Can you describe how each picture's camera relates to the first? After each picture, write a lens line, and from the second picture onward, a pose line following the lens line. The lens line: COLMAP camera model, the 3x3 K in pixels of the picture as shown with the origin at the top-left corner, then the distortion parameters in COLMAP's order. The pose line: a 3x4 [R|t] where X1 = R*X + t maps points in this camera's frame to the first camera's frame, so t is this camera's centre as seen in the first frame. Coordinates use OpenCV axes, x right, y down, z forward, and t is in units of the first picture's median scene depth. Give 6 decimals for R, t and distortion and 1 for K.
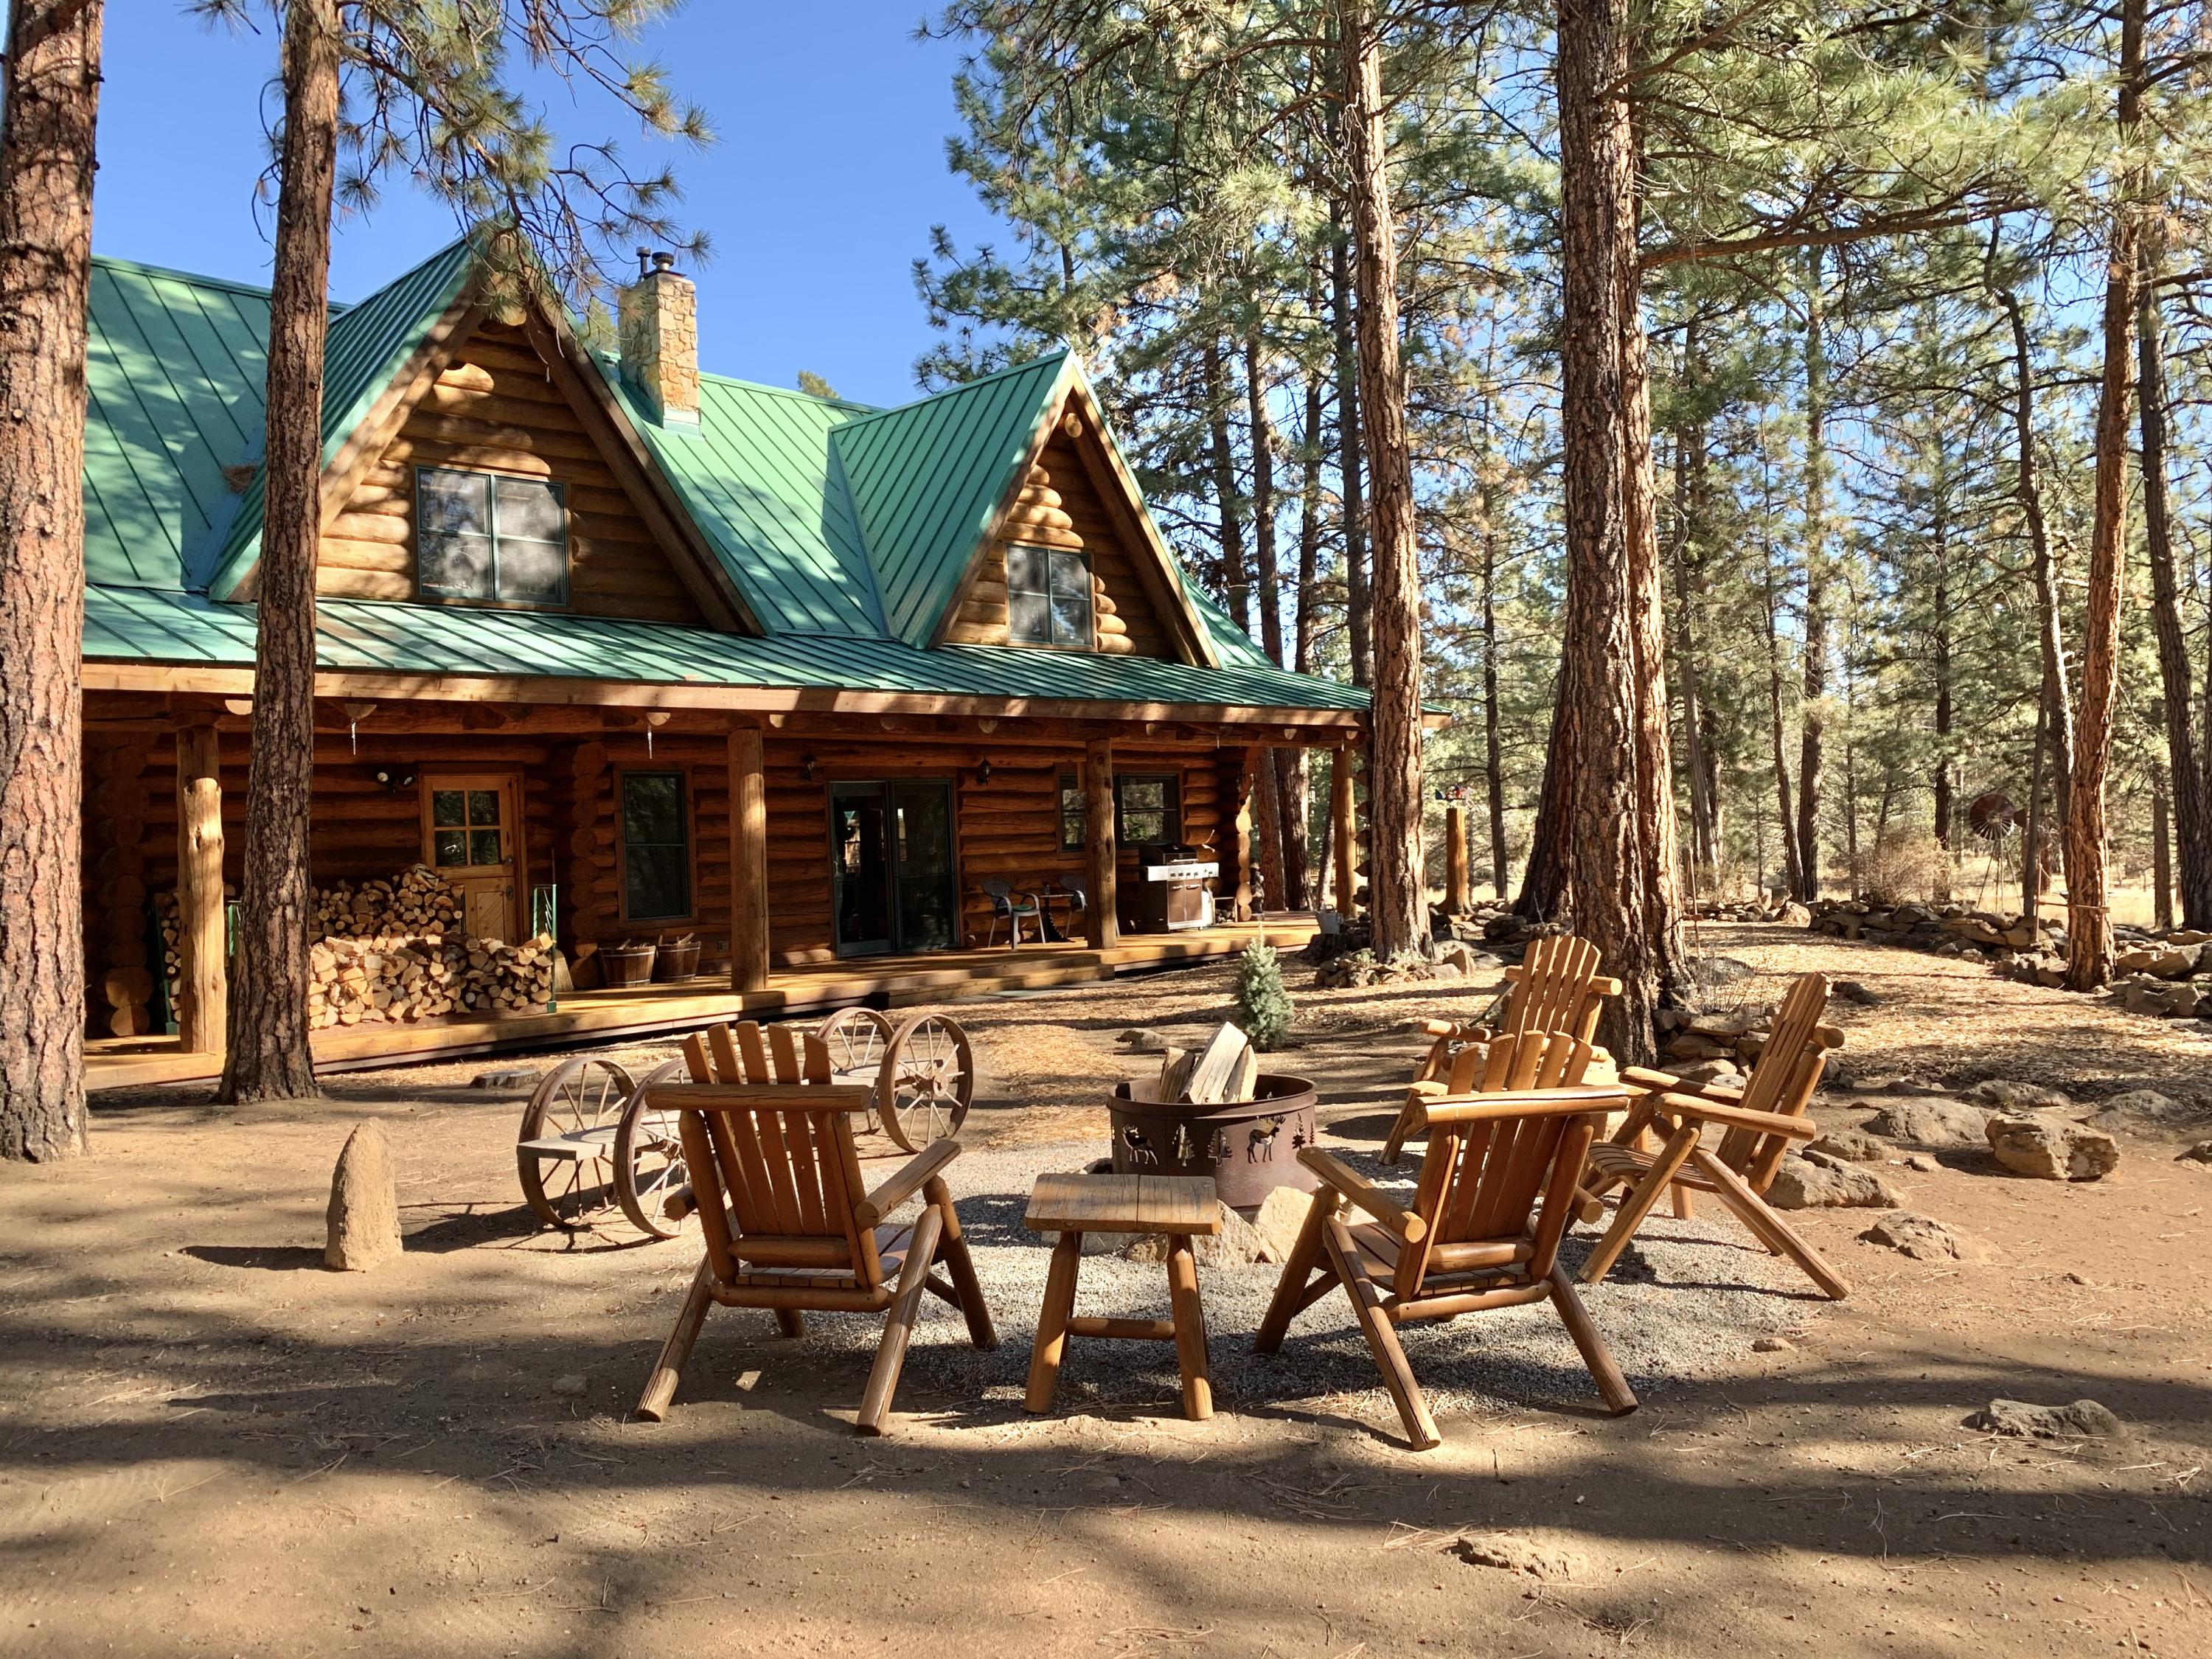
lens RADIAL K [[1684.0, 0, 1092.8], [0, 1684.0, 830.4], [0, 0, 1]] dist [0.033504, -0.036863]
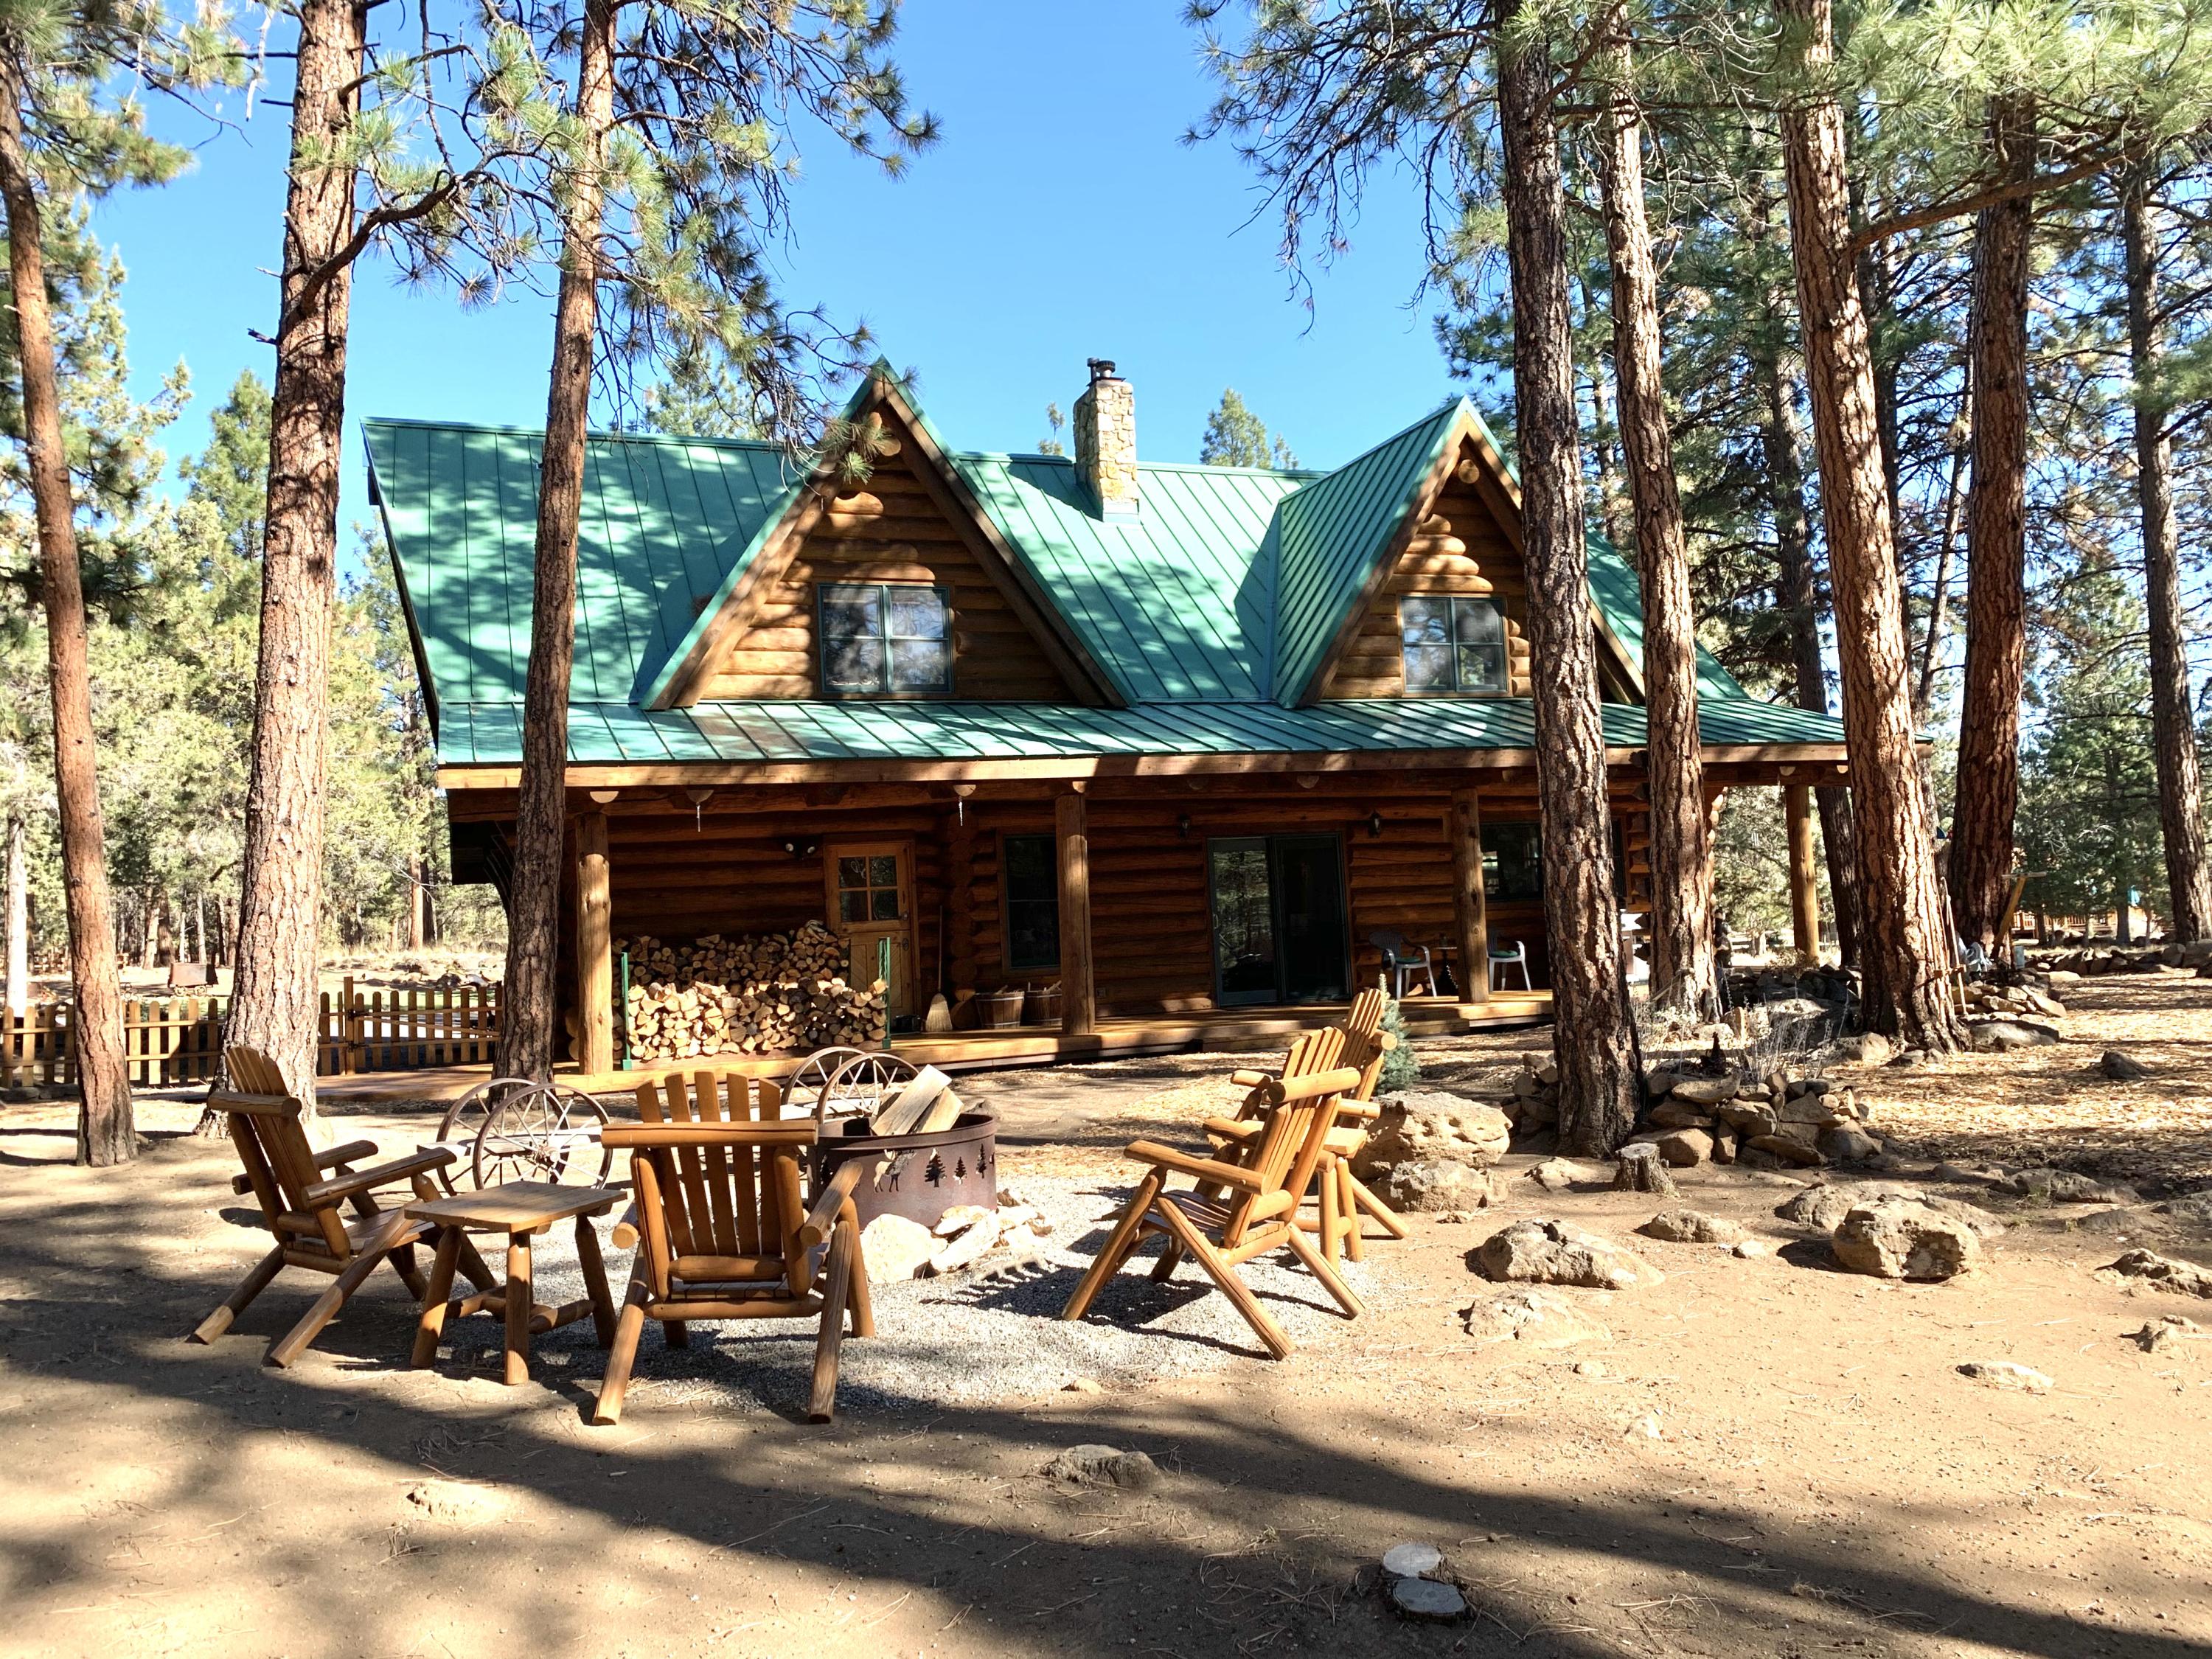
lens RADIAL K [[1677.2, 0, 1110.8], [0, 1677.2, 830.8], [0, 0, 1]] dist [0.092780, -0.200686]
pose [[0.907766, -0.029103, -0.418466, 0.322280], [0.016721, 0.999308, -0.033227, -0.000179], [0.419143, 0.023165, 0.907625, 0.023598]]
